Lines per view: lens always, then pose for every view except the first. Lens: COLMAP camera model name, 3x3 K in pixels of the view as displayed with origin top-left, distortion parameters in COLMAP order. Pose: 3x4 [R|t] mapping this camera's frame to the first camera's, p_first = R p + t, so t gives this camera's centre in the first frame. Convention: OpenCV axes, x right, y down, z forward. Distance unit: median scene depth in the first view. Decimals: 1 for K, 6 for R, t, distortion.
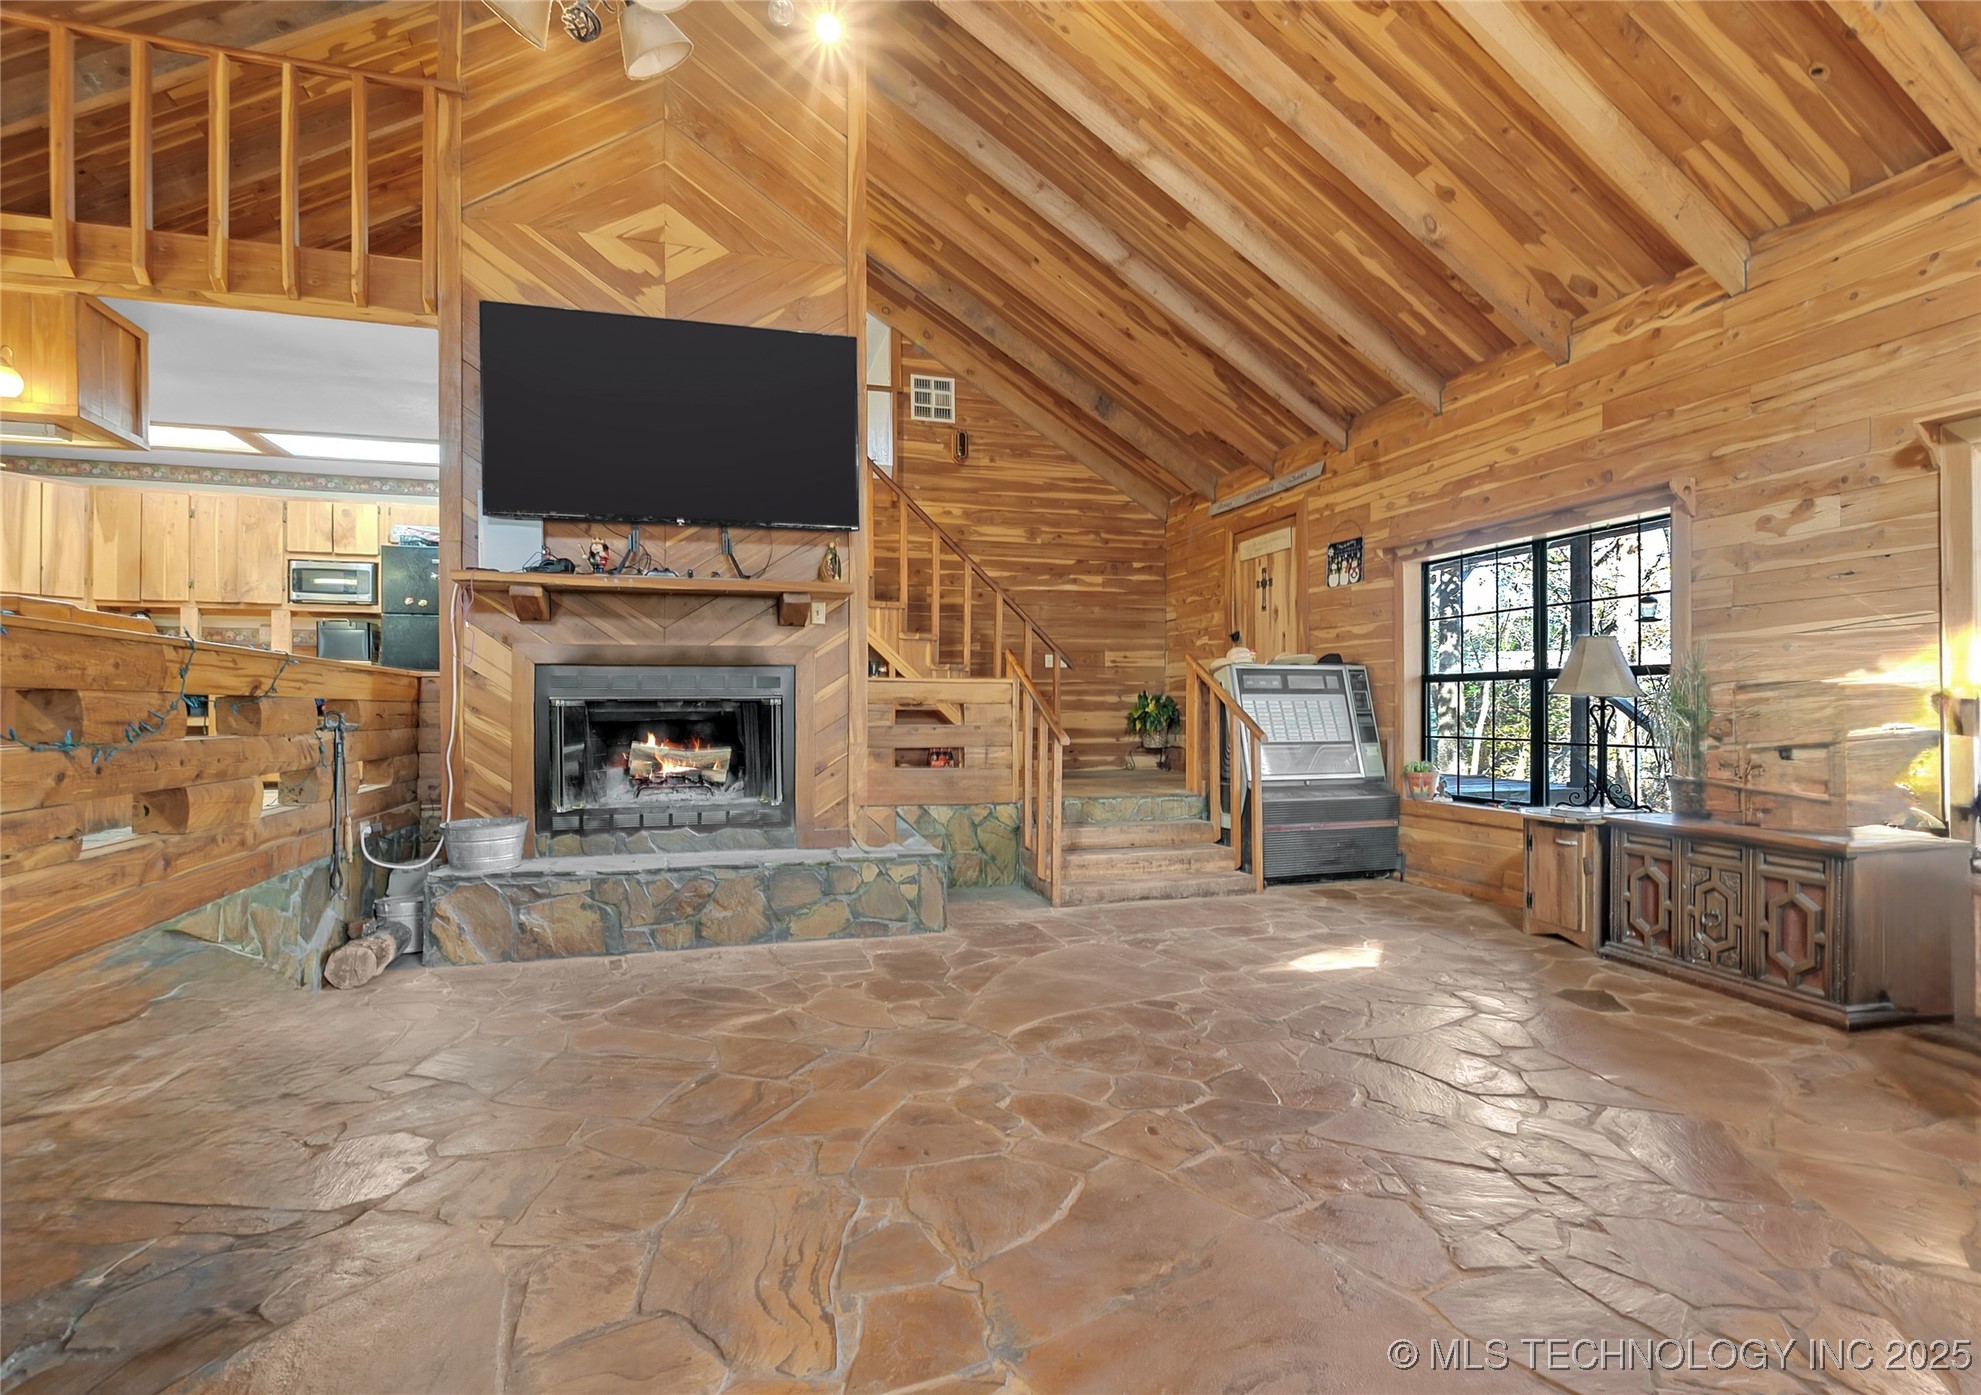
lens RADIAL K [[982.2, 0, 1036.9], [0, 982.2, 716.4], [0, 0, 1]] dist [-0.015651, -0.001142]
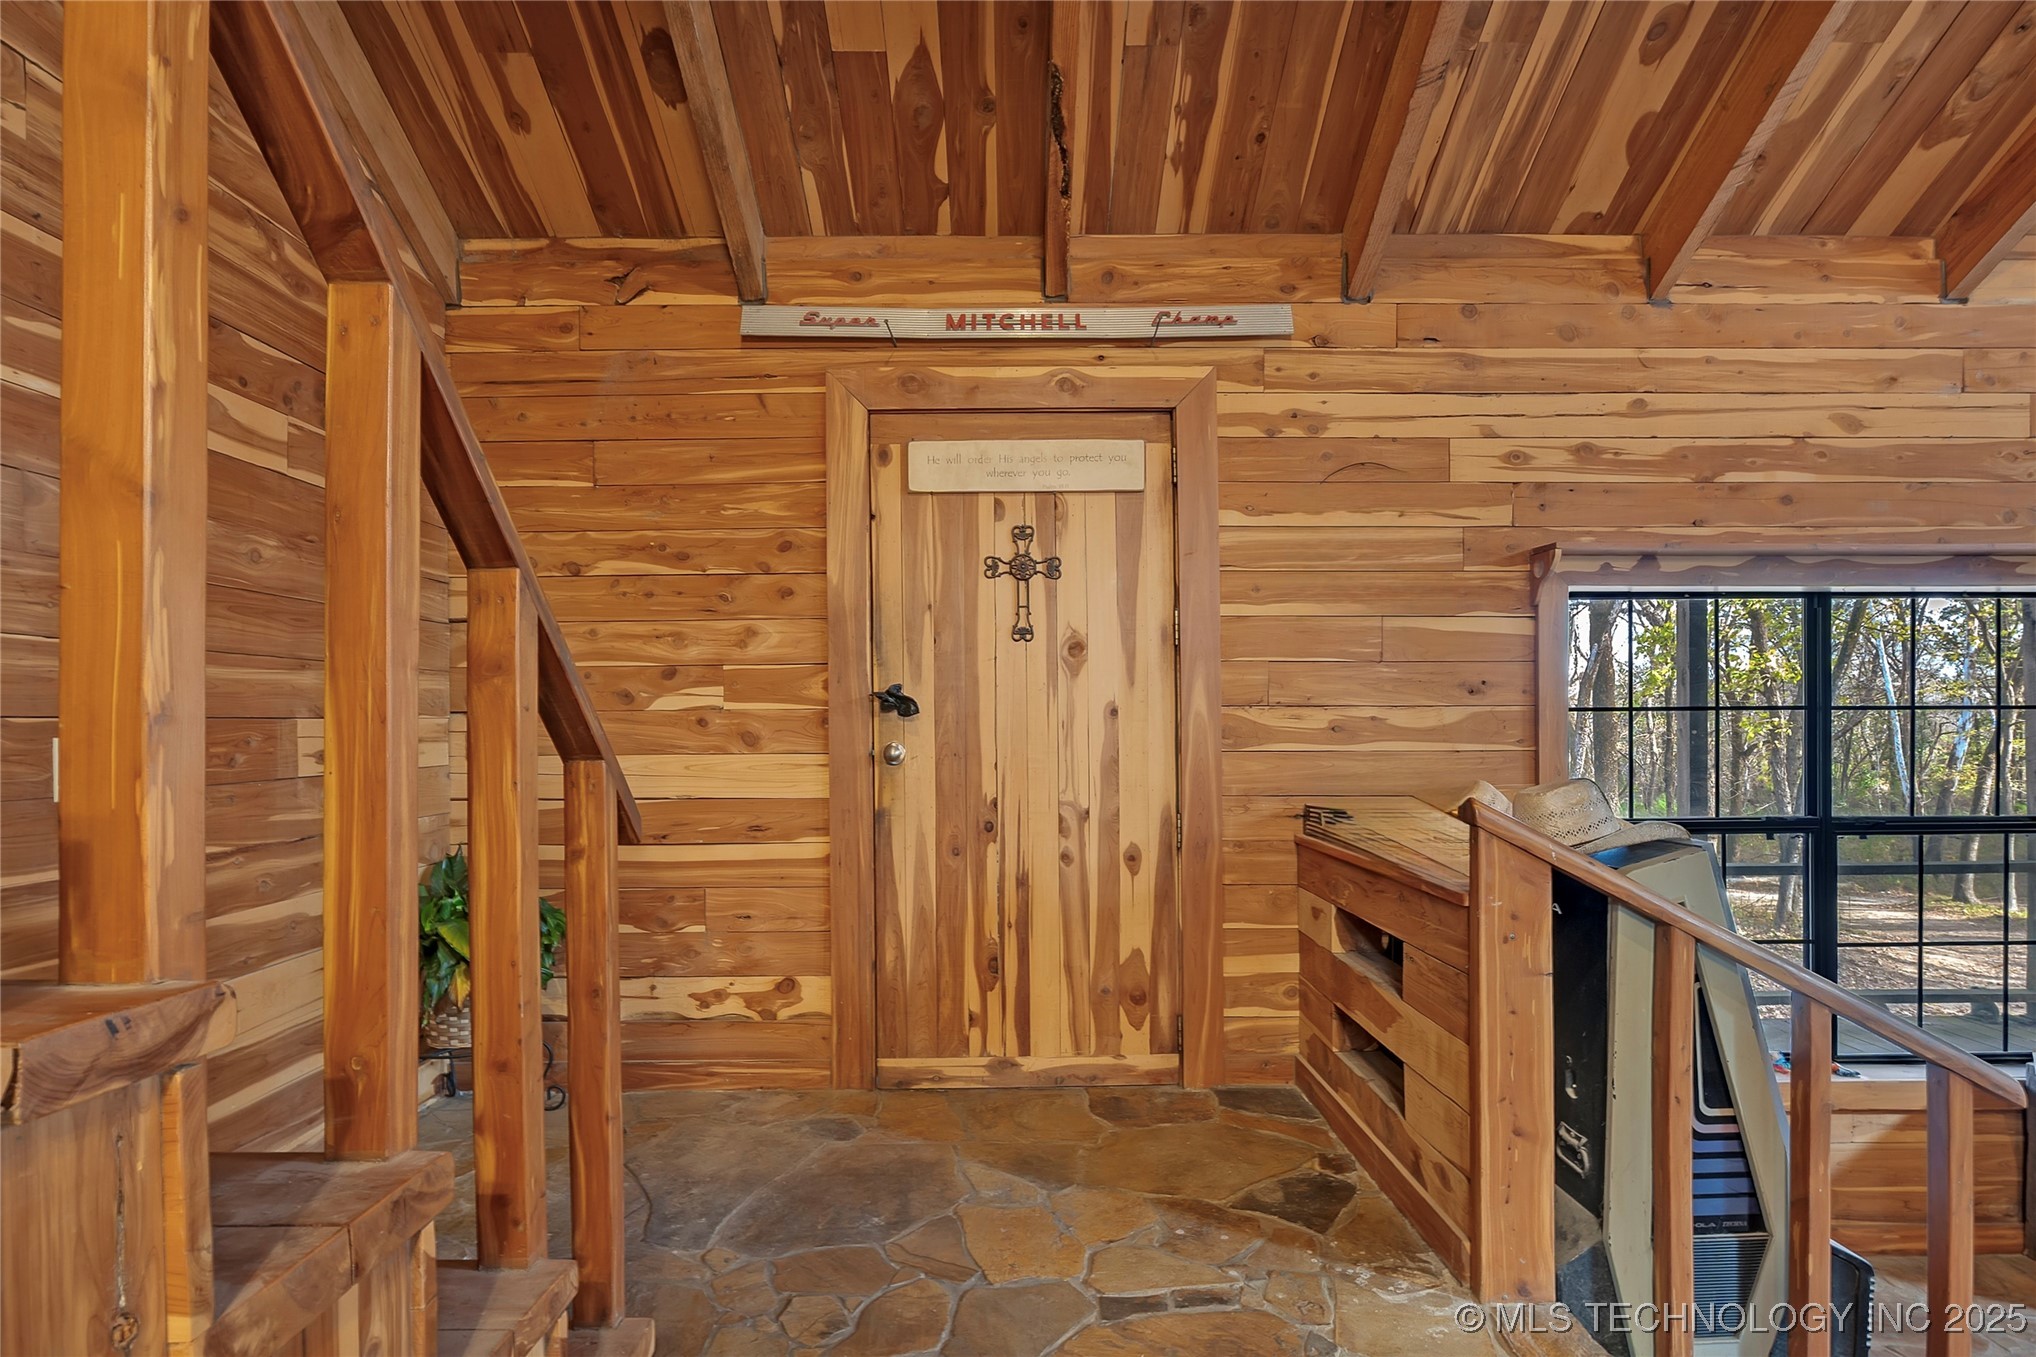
lens RADIAL K [[972.4, 0, 1013.7], [0, 972.4, 738.7], [0, 0, 1]] dist [-0.011133, 0.000118]
pose [[0.322977, -0.007660, 0.946376, -0.209314], [0.009519, 0.999943, 0.004845, -0.119677], [-0.946359, 0.007444, 0.323032, 1.477442]]
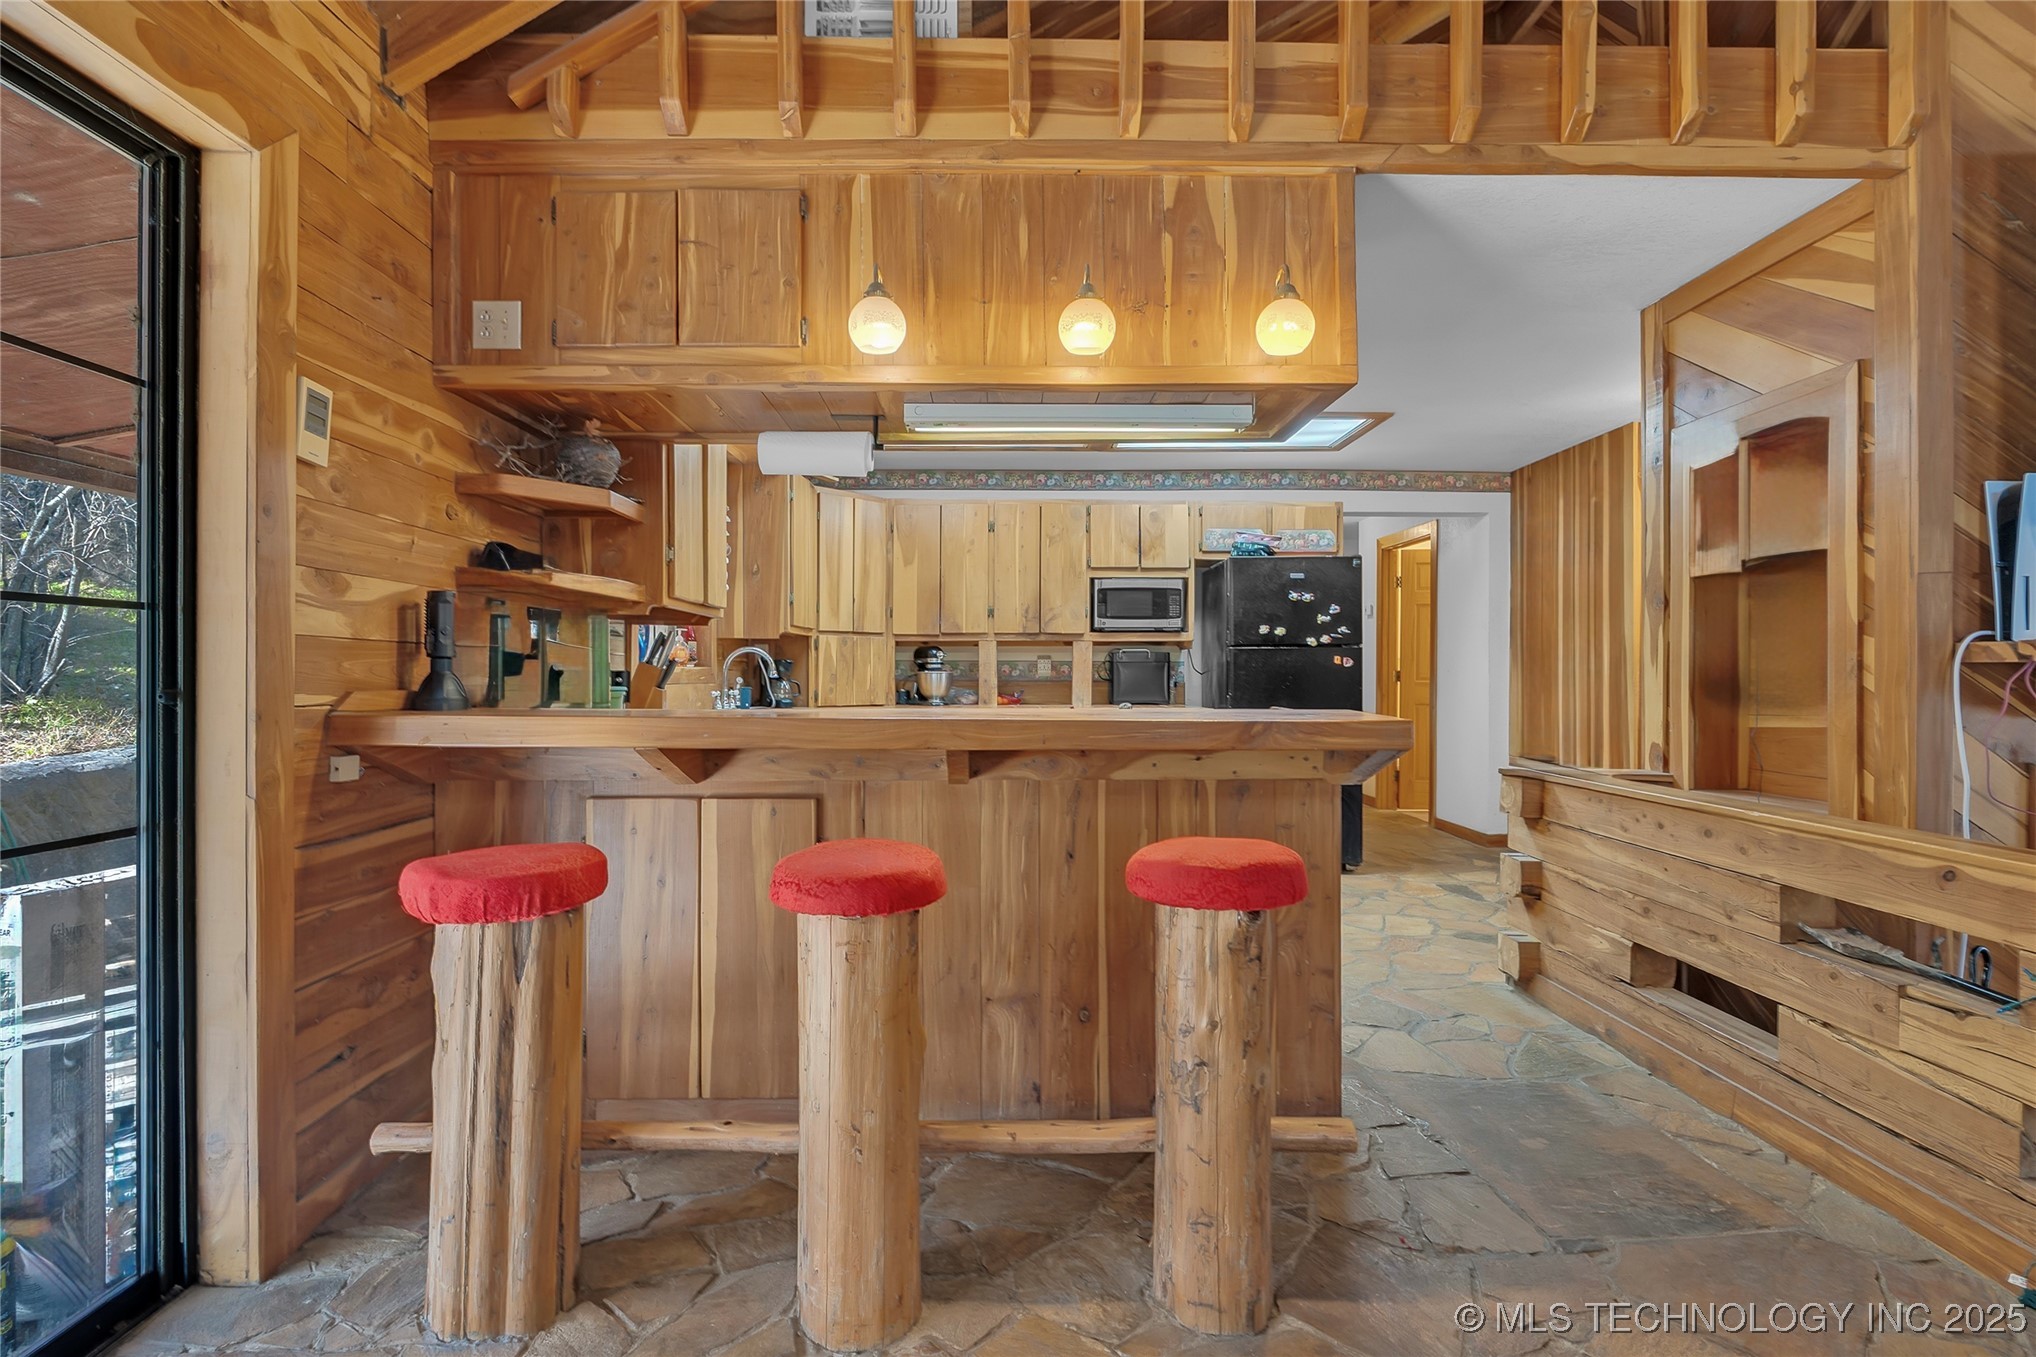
lens RADIAL K [[943.3, 0, 1022.3], [0, 943.3, 671.1], [0, 0, 1]] dist [-0.002283, -0.000308]
pose [[0.953312, -0.001341, -0.301984, -0.837632], [-0.000369, 0.999984, -0.005604, -0.113599], [0.301987, 0.005454, 0.953296, 0.335627]]
